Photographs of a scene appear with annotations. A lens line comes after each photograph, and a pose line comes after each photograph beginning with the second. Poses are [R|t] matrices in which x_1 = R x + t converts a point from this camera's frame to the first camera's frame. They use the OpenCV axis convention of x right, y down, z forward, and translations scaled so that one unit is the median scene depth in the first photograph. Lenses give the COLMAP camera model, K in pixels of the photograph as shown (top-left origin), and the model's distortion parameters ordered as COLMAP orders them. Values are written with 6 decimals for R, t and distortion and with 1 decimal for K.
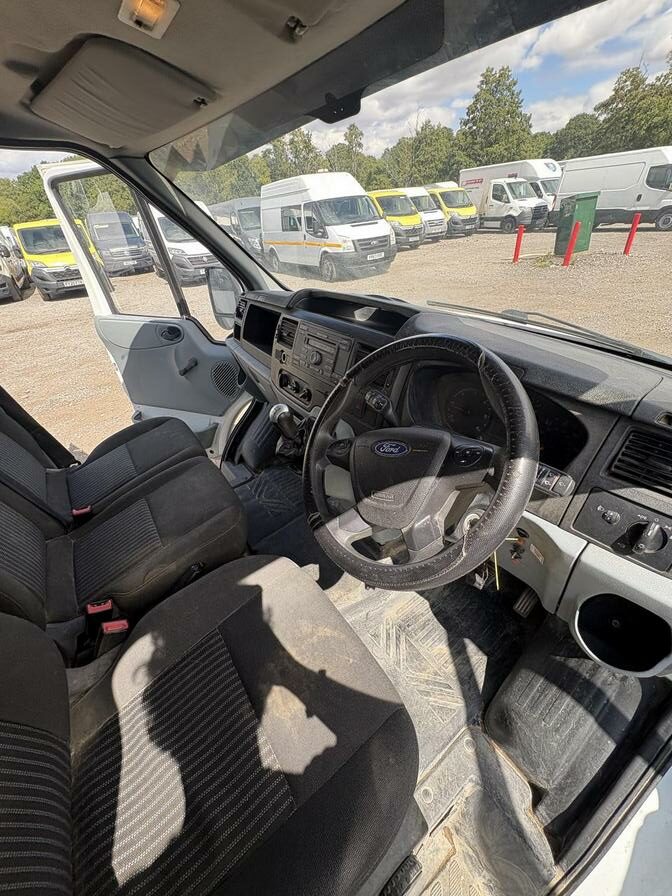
lens RADIAL K [[358.8, 0, 336.0], [0, 358.8, 446.9], [0, 0, 1]] dist [-0.001019, 0.000280]
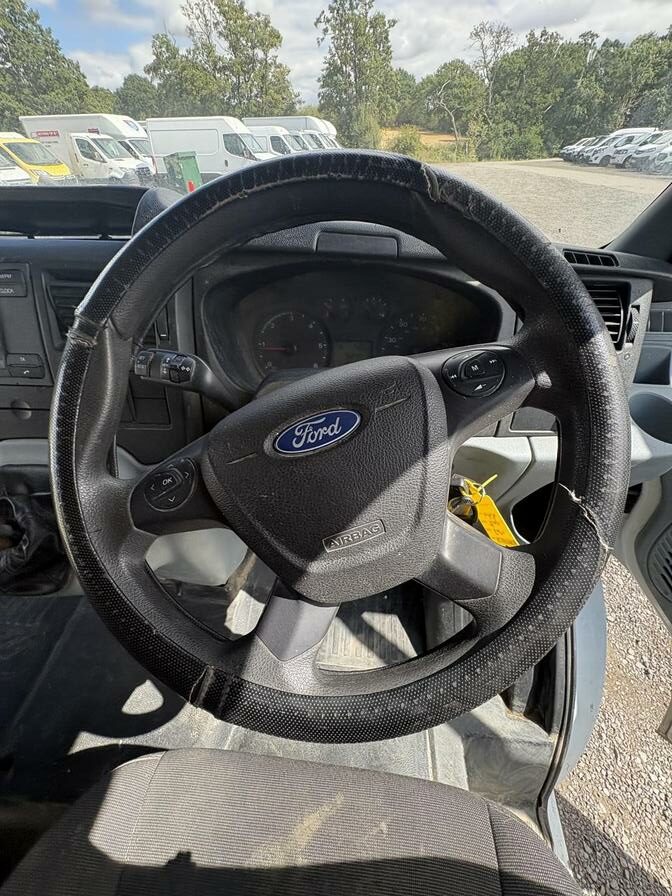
lens RADIAL K [[358.1, 0, 336.0], [0, 358.1, 448.0], [0, 0, 1]] dist [-0.000735, -0.000088]
pose [[0.656347, -0.433186, 0.617704, -0.001561], [0.391863, 0.895375, 0.211535, -0.000938], [-0.644711, 0.103215, 0.757426, 0.010571]]
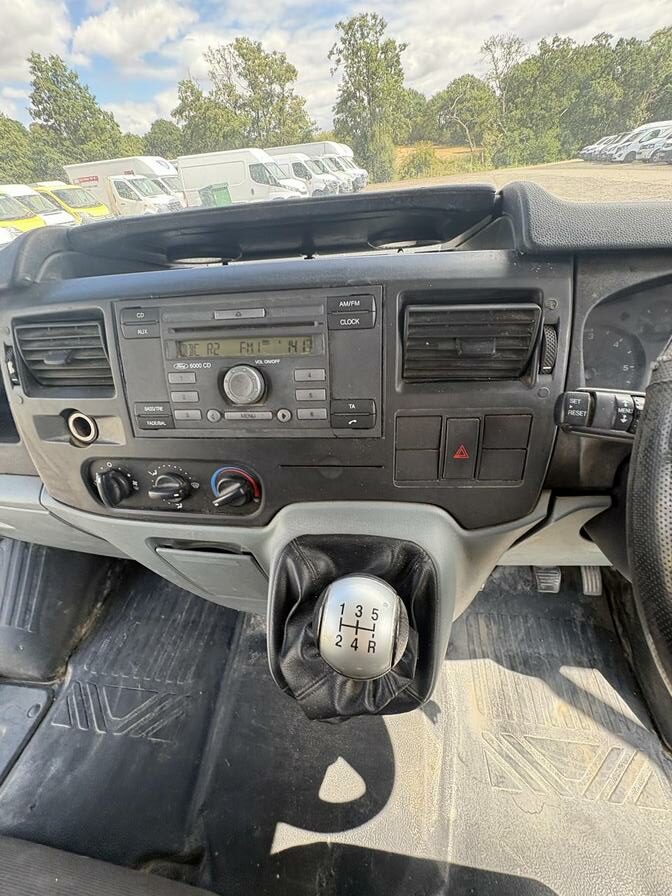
lens RADIAL K [[358.8, 0, 336.0], [0, 358.8, 446.9], [0, 0, 1]] dist [-0.001019, 0.000280]
pose [[0.681976, -0.432518, 0.589777, -0.005996], [0.435243, 0.888067, 0.147988, -0.005633], [-0.587769, 0.155772, 0.793891, 0.018653]]
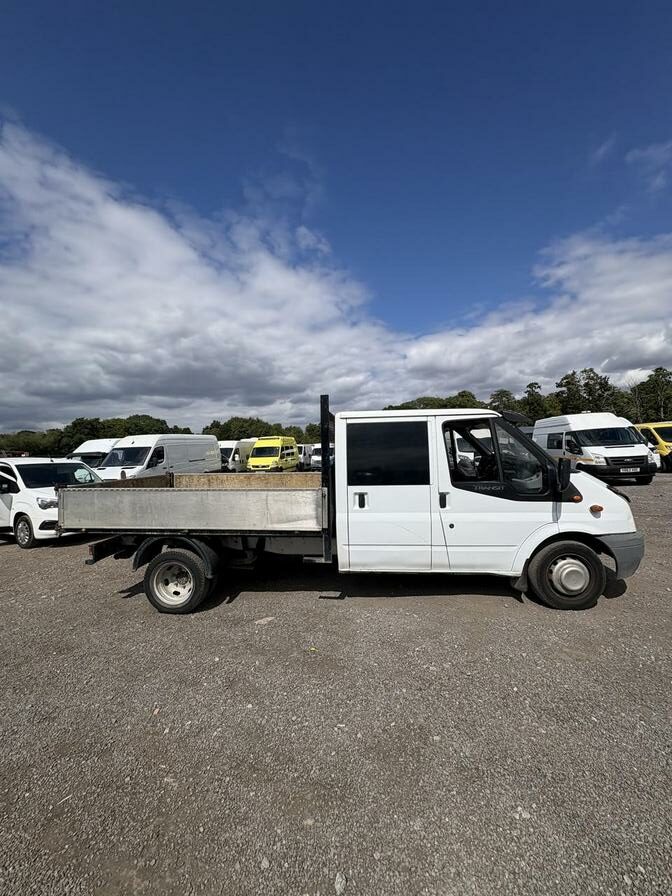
lens RADIAL K [[358.8, 0, 336.0], [0, 358.8, 446.9], [0, 0, 1]] dist [-0.001019, 0.000280]
pose [[0.756936, 0.048957, -0.651653, 0.158514], [-0.378619, 0.845621, -0.376262, 0.232730], [0.532631, 0.531534, 0.658617, -0.363155]]
